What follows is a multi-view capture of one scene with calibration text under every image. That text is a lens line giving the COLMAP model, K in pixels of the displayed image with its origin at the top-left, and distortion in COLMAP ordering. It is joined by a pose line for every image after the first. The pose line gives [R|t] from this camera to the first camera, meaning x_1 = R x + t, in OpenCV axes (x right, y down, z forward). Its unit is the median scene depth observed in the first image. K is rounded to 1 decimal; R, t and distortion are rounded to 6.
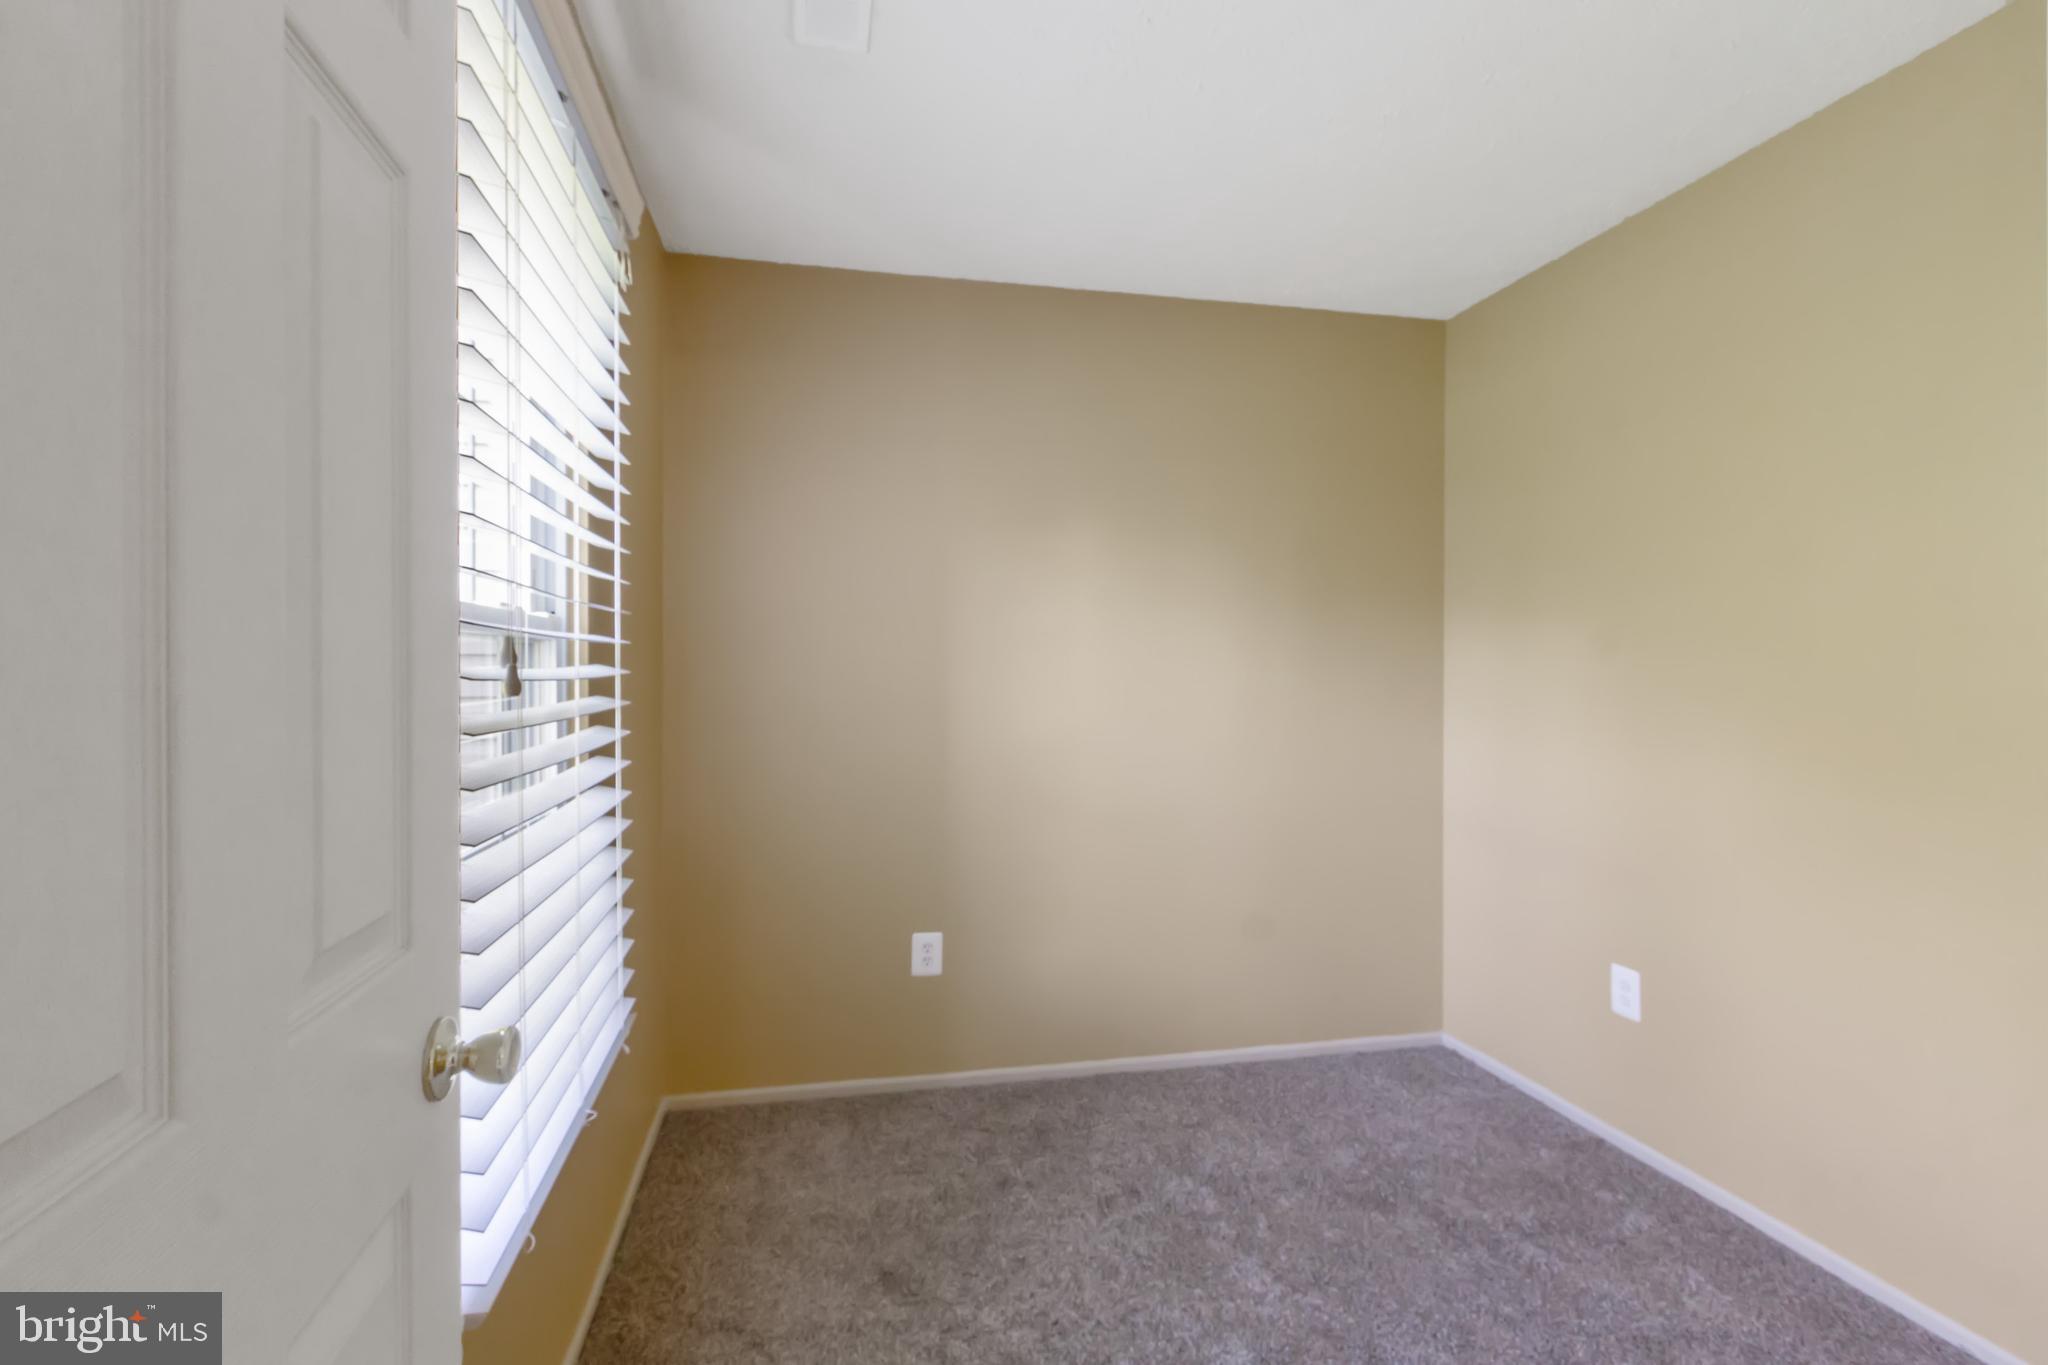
lens RADIAL K [[960.3, 0, 1039.8], [0, 960.3, 665.4], [0, 0, 1]] dist [0.000304, 0.001046]
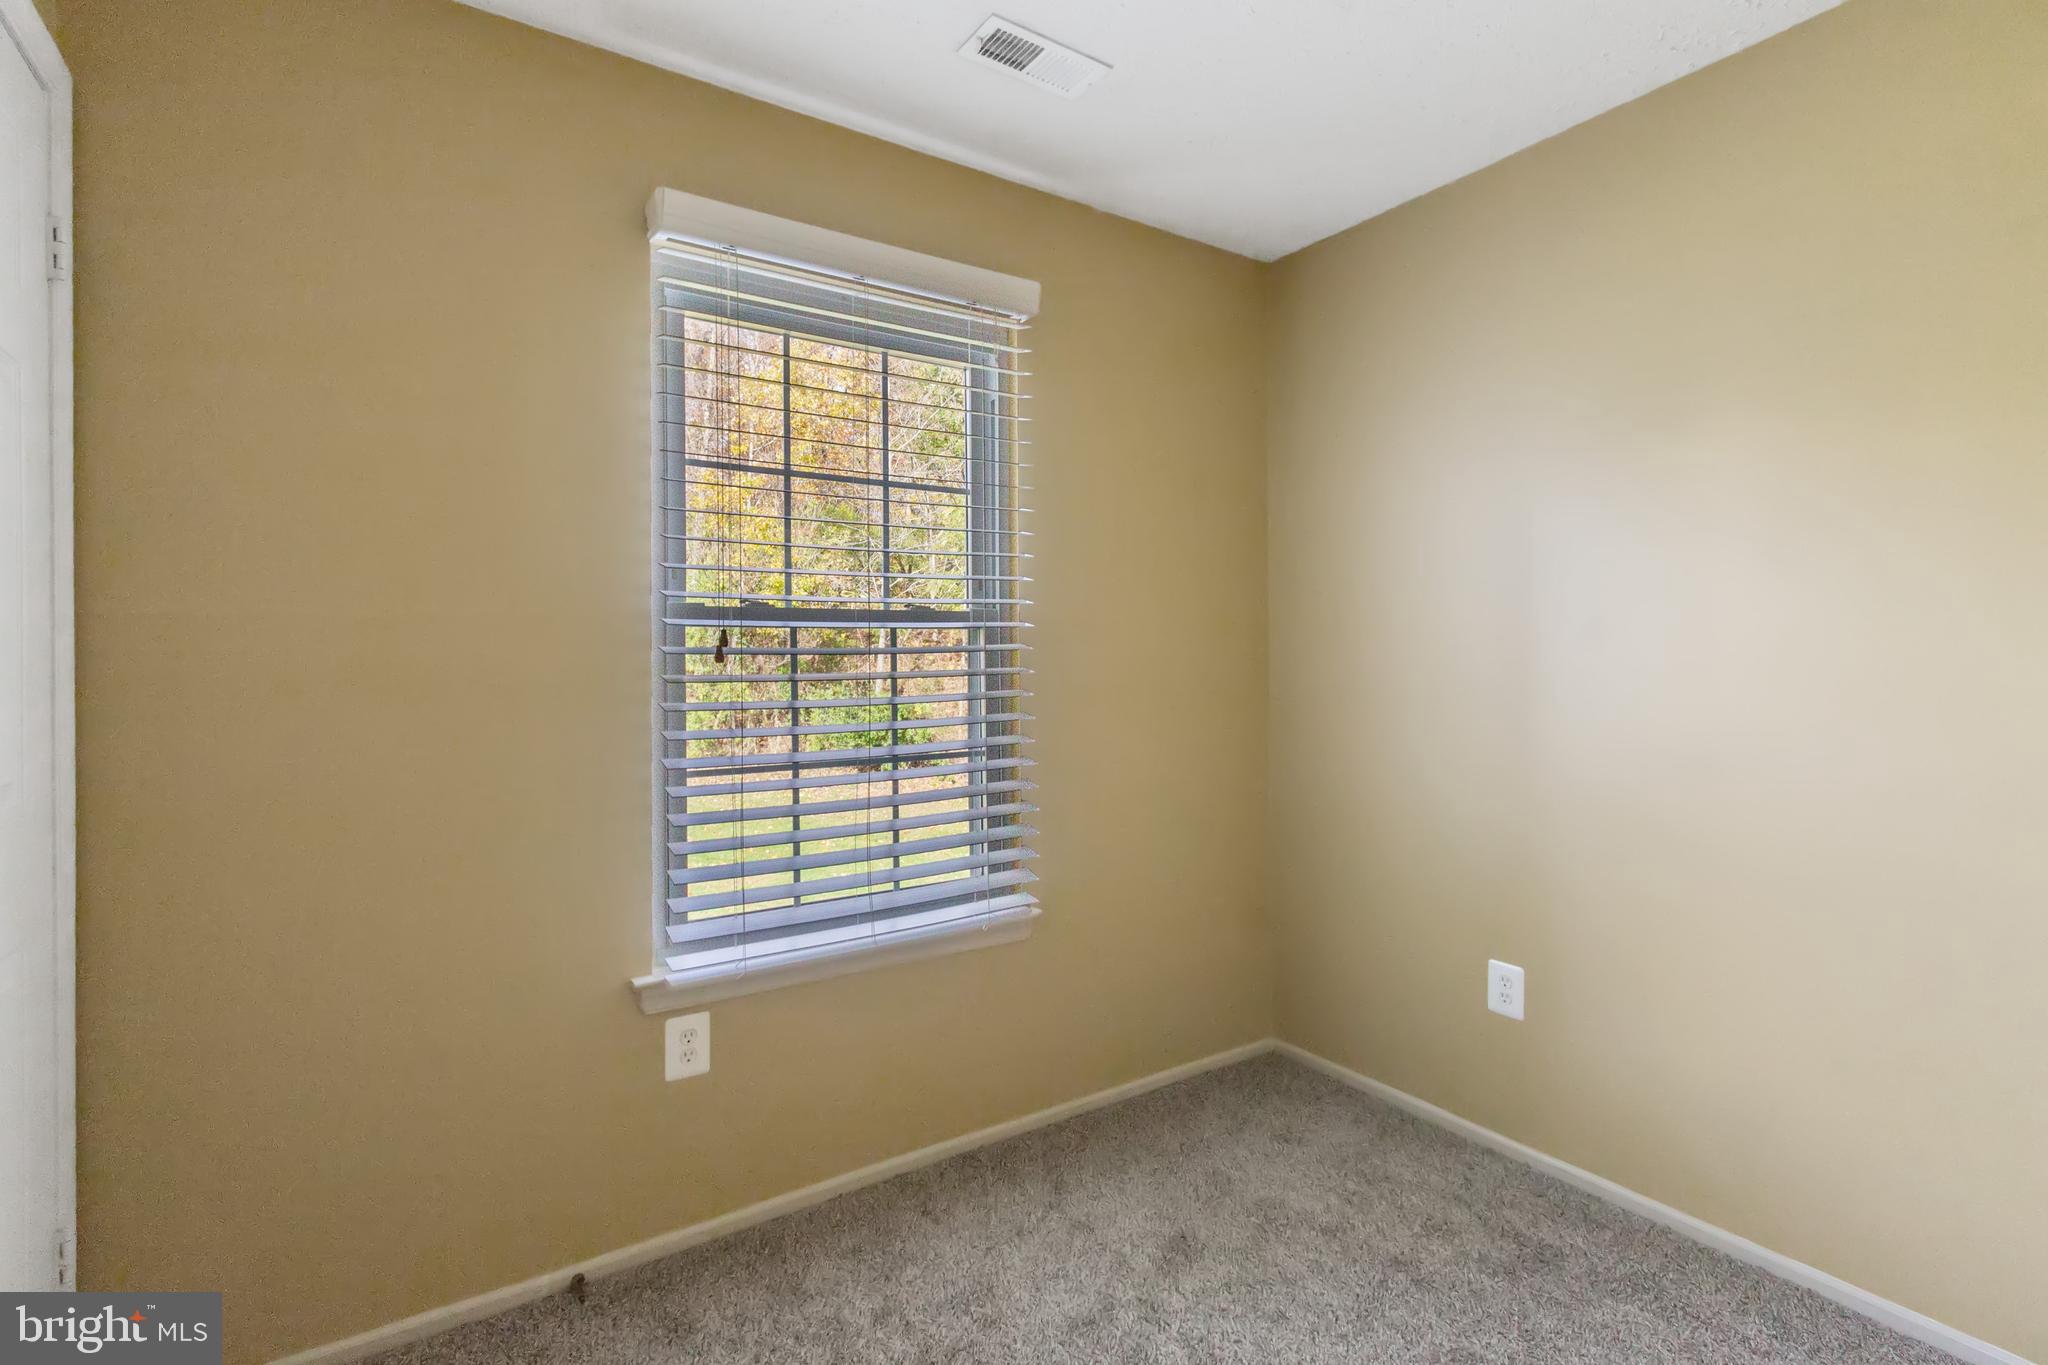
lens RADIAL K [[960.3, 0, 1039.8], [0, 960.3, 665.4], [0, 0, 1]] dist [0.000304, 0.001046]
pose [[0.358278, -0.012534, -0.933531, 0.563611], [0.021326, 0.999759, -0.005239, 0.026213], [0.933371, -0.018031, 0.358459, 0.390262]]
